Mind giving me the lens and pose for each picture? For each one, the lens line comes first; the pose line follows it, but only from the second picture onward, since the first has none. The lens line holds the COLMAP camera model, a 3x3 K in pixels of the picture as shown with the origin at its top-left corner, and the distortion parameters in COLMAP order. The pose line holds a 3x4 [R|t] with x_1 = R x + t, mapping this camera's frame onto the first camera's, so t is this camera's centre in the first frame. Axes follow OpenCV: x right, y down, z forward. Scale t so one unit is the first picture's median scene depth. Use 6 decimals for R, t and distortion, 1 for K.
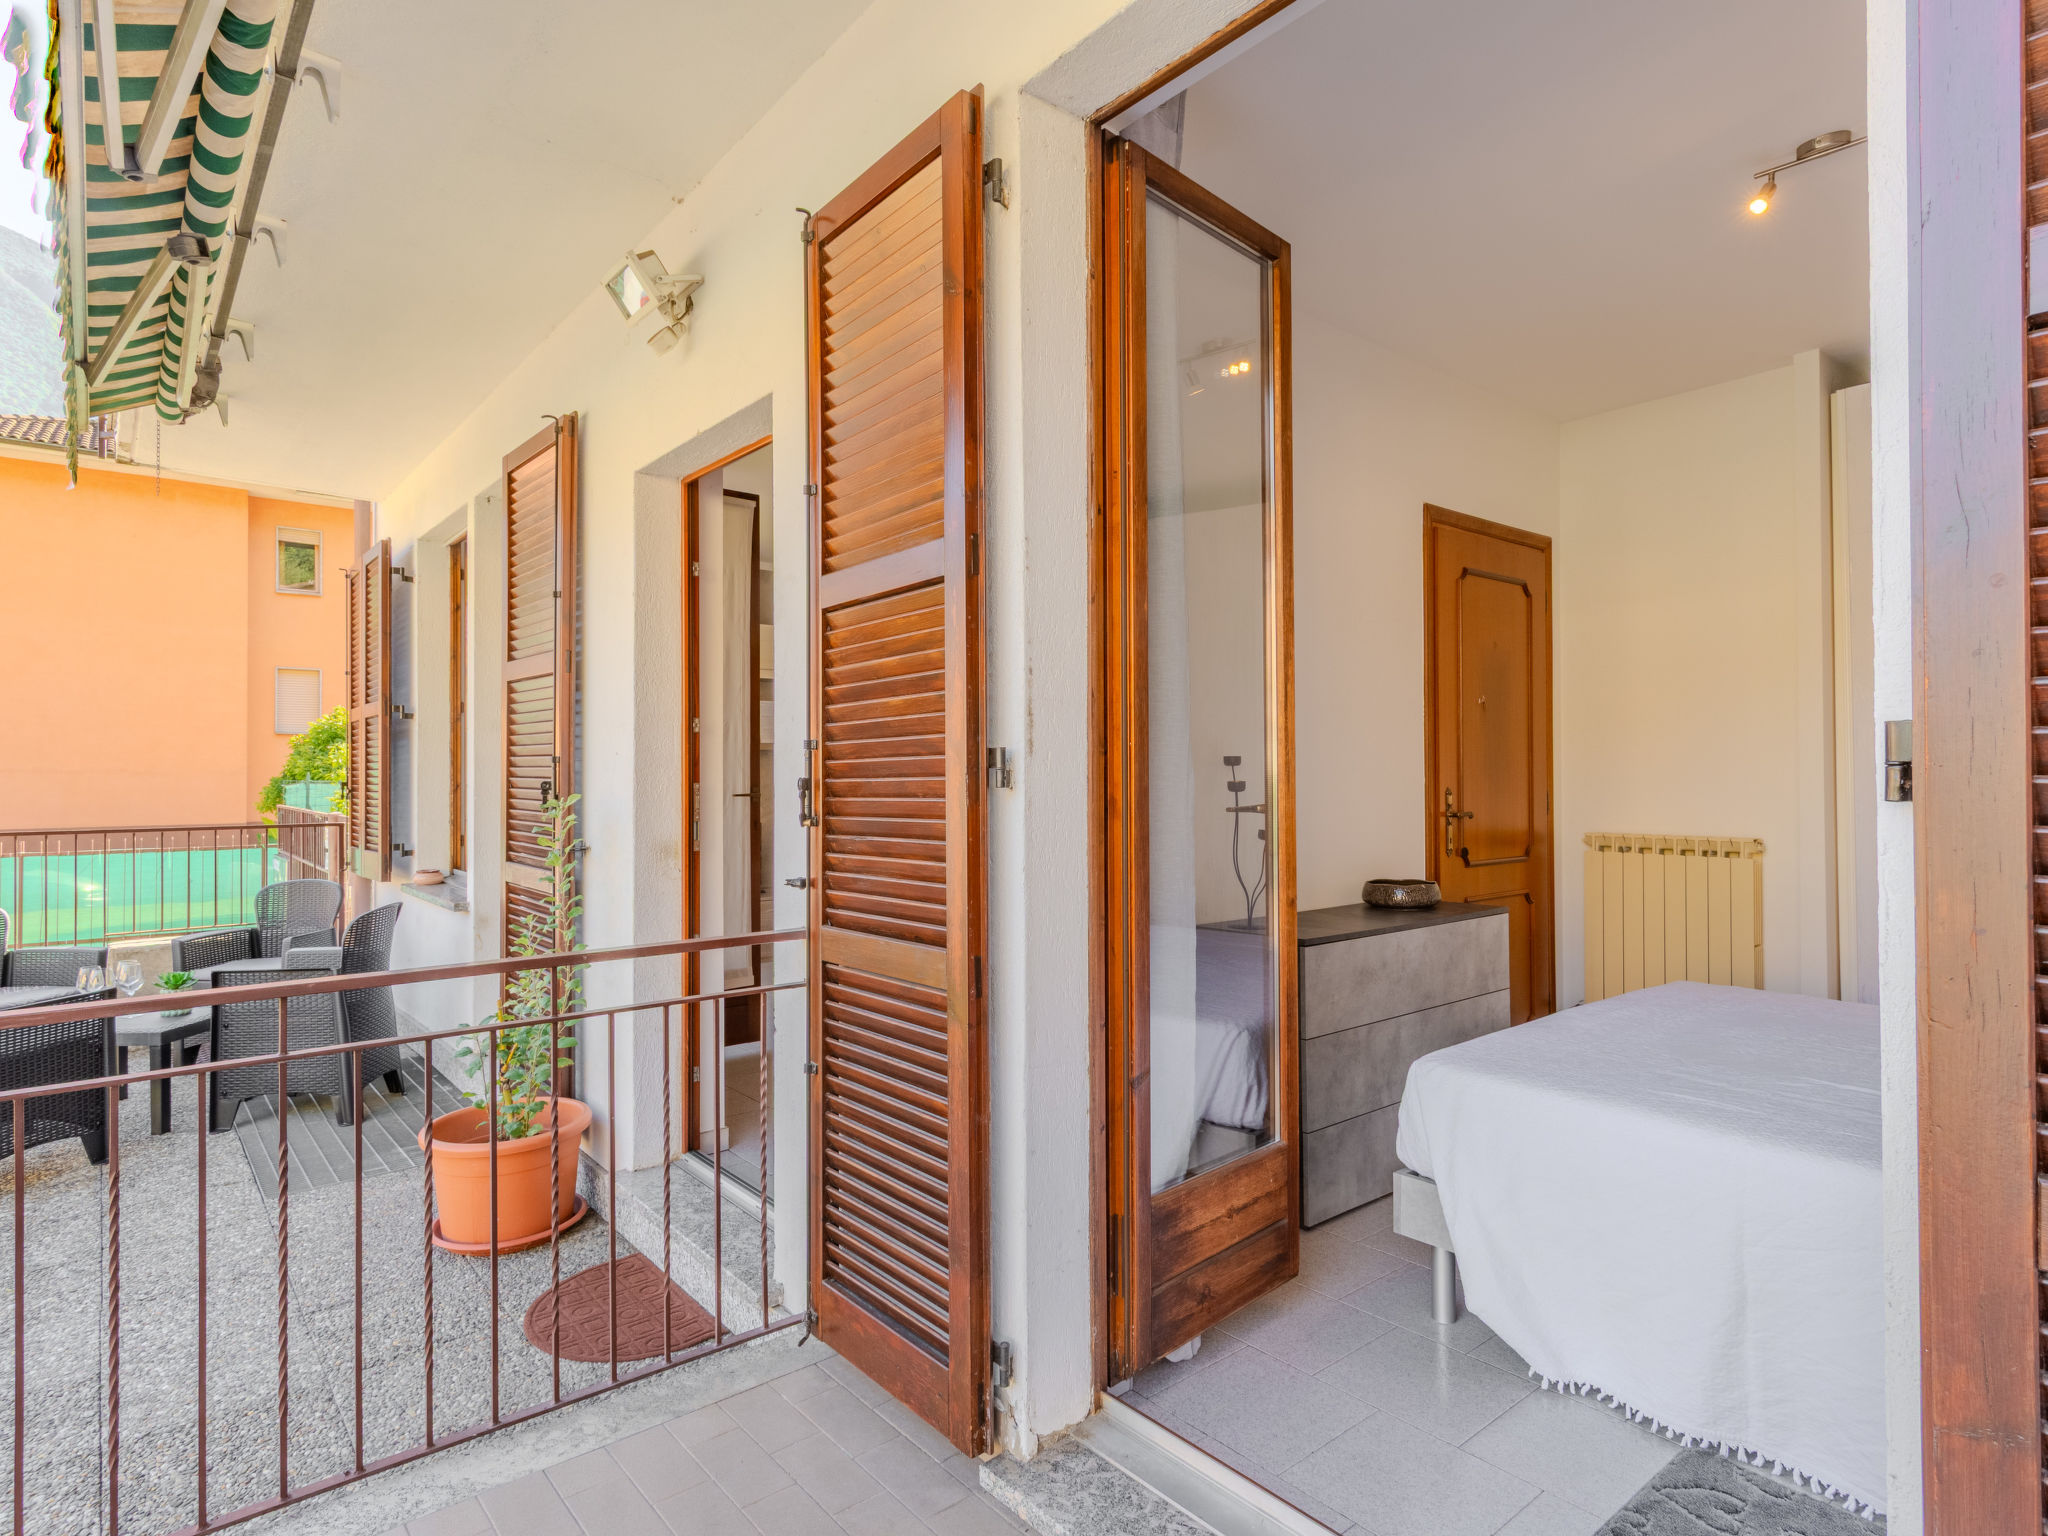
lens RADIAL K [[1116.3, 0, 1027.4], [0, 1116.3, 748.0], [0, 0, 1]] dist [-0.002944, 0.000027]
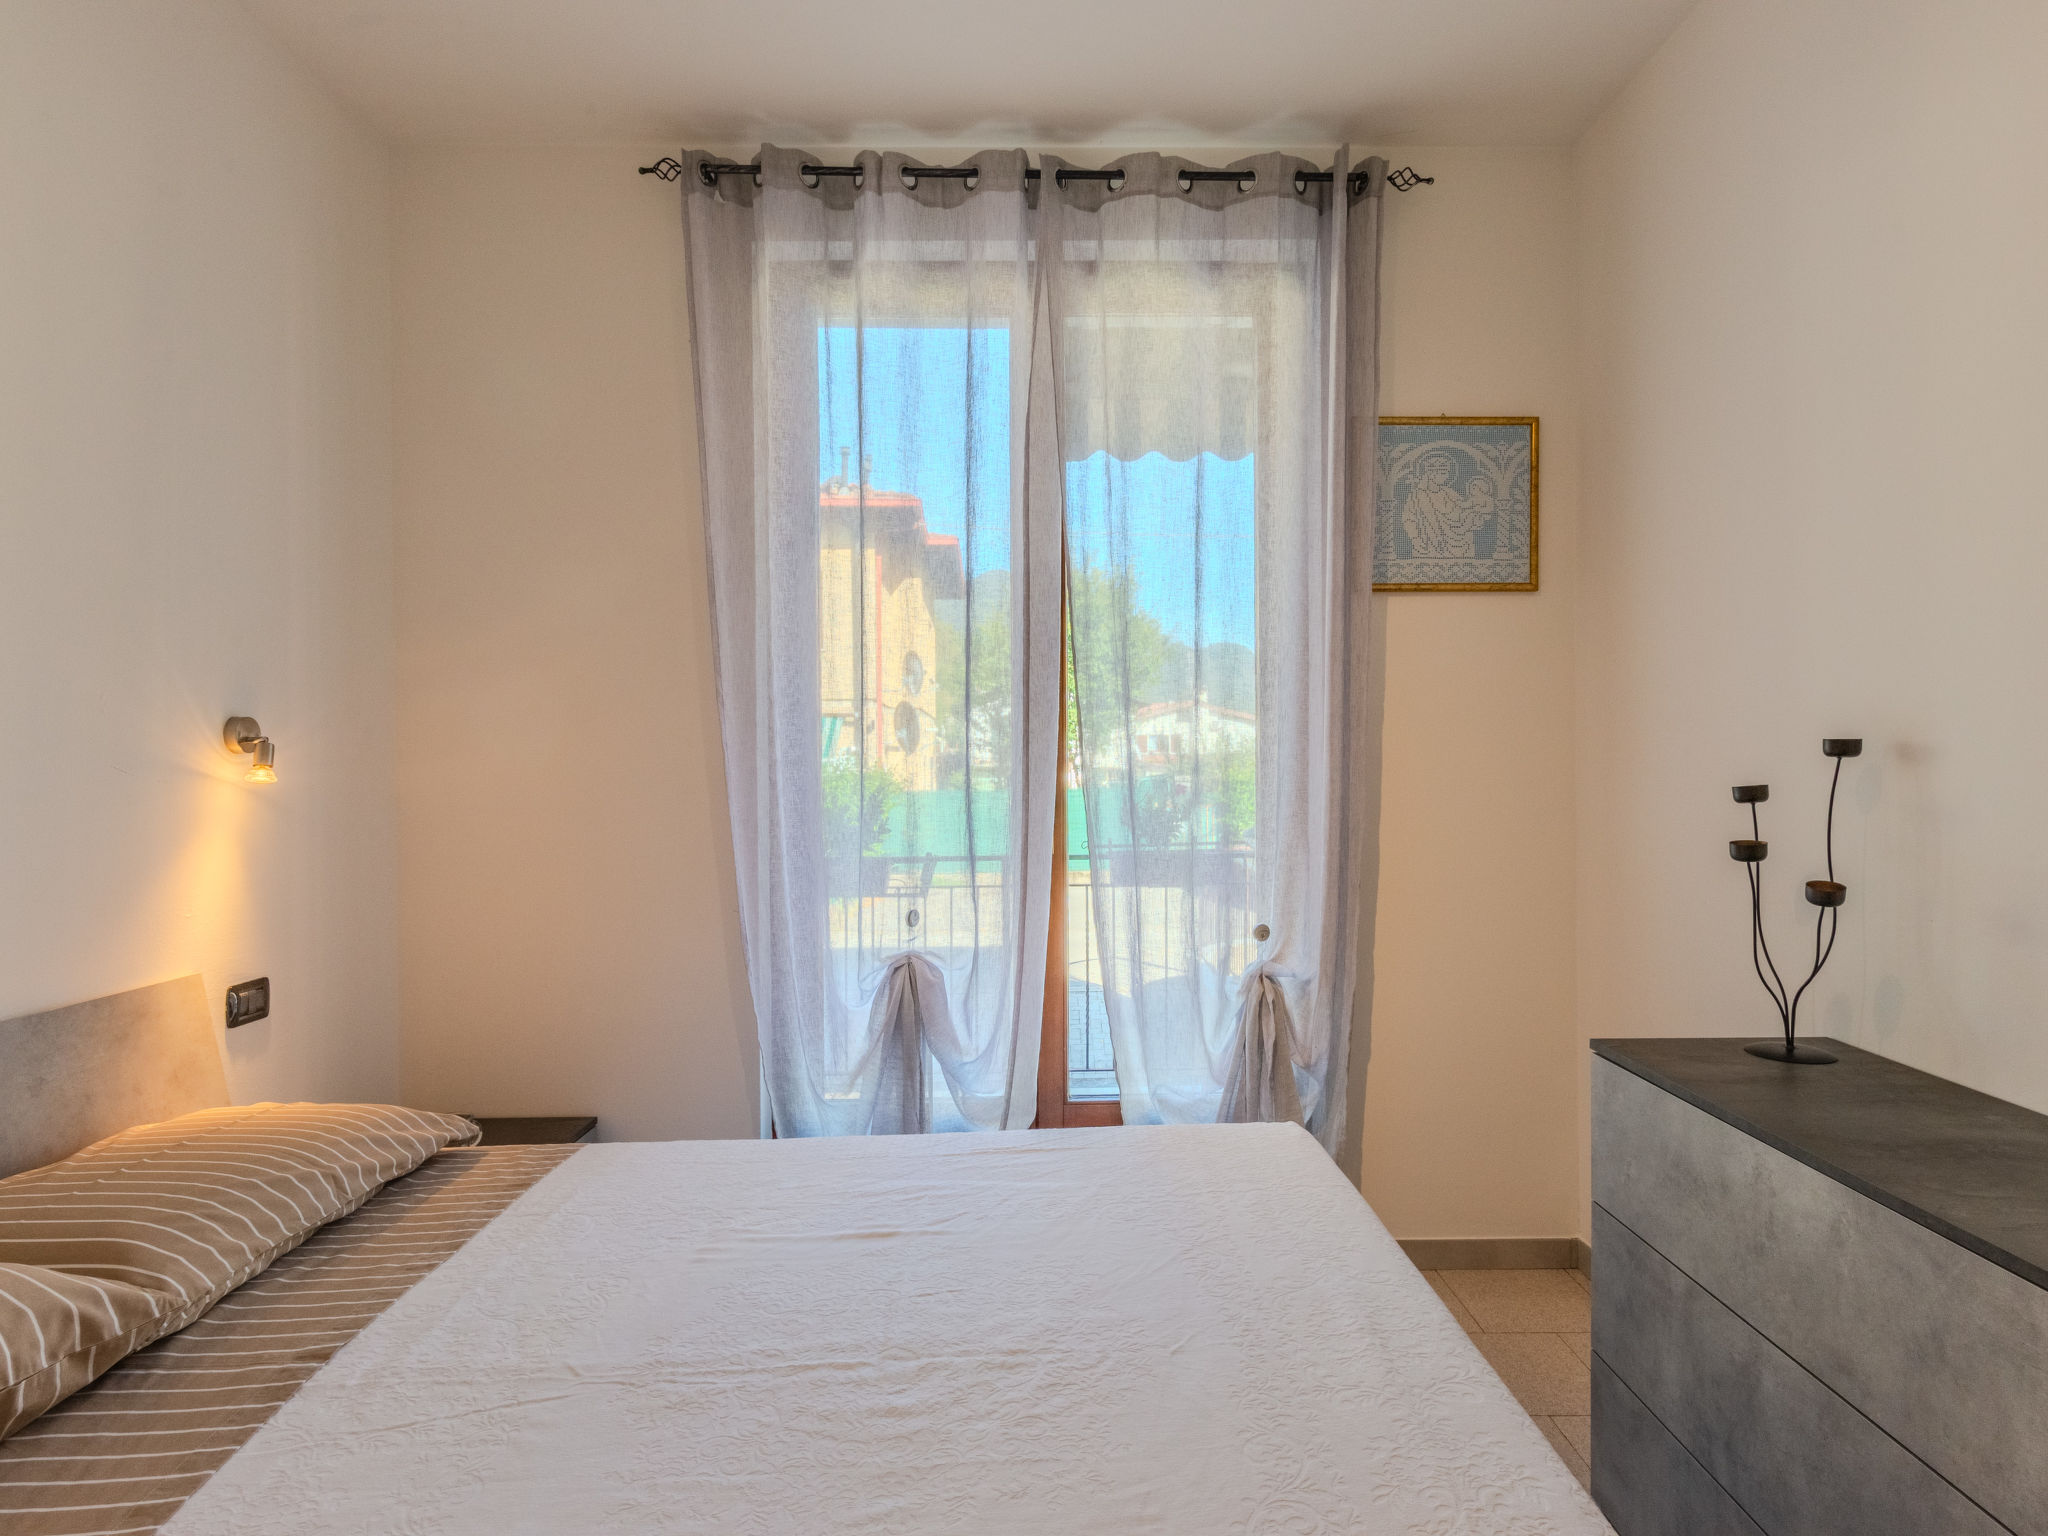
lens RADIAL K [[1148.1, 0, 1065.9], [0, 1148.1, 765.4], [0, 0, 1]] dist [0.001900, 0.000470]
pose [[-0.614191, 0.016428, -0.788986, 0.775405], [0.033626, 0.999420, -0.005368, 0.012243], [0.788440, -0.029828, -0.614387, 0.976403]]
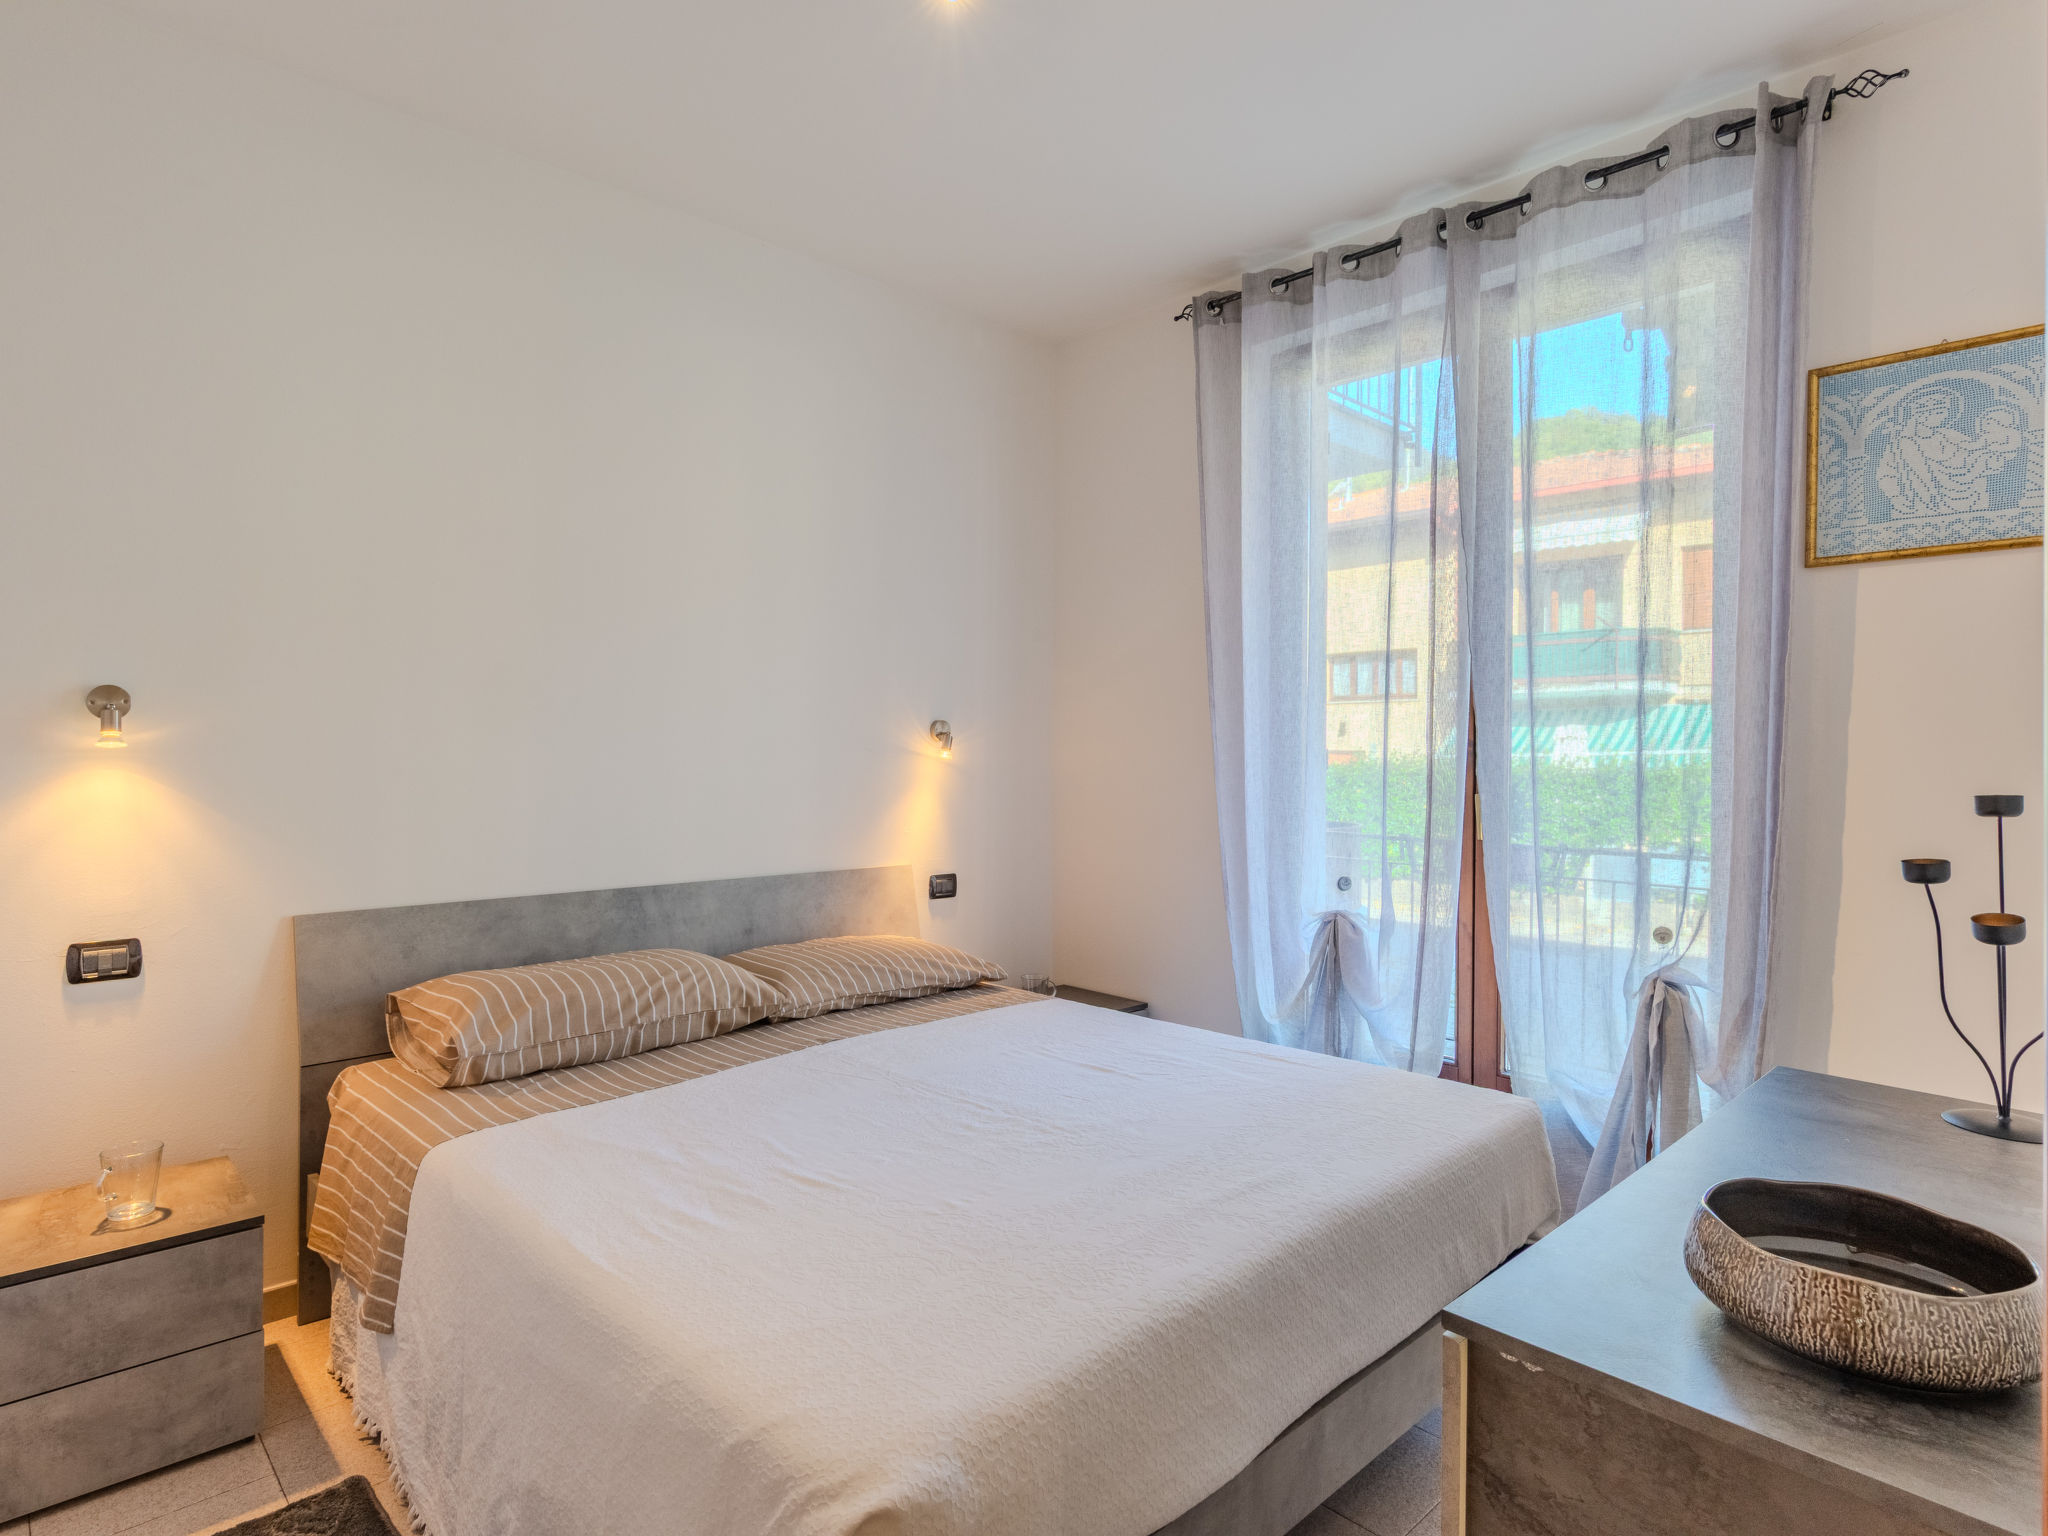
lens RADIAL K [[1118.7, 0, 1016.0], [0, 1118.7, 754.4], [0, 0, 1]] dist [0.000631, -0.000714]
pose [[-0.997498, 0.000979, -0.070687, 0.565946], [0.002517, 0.999762, -0.021676, 0.022222], [0.070649, -0.021799, -0.997263, 1.282754]]
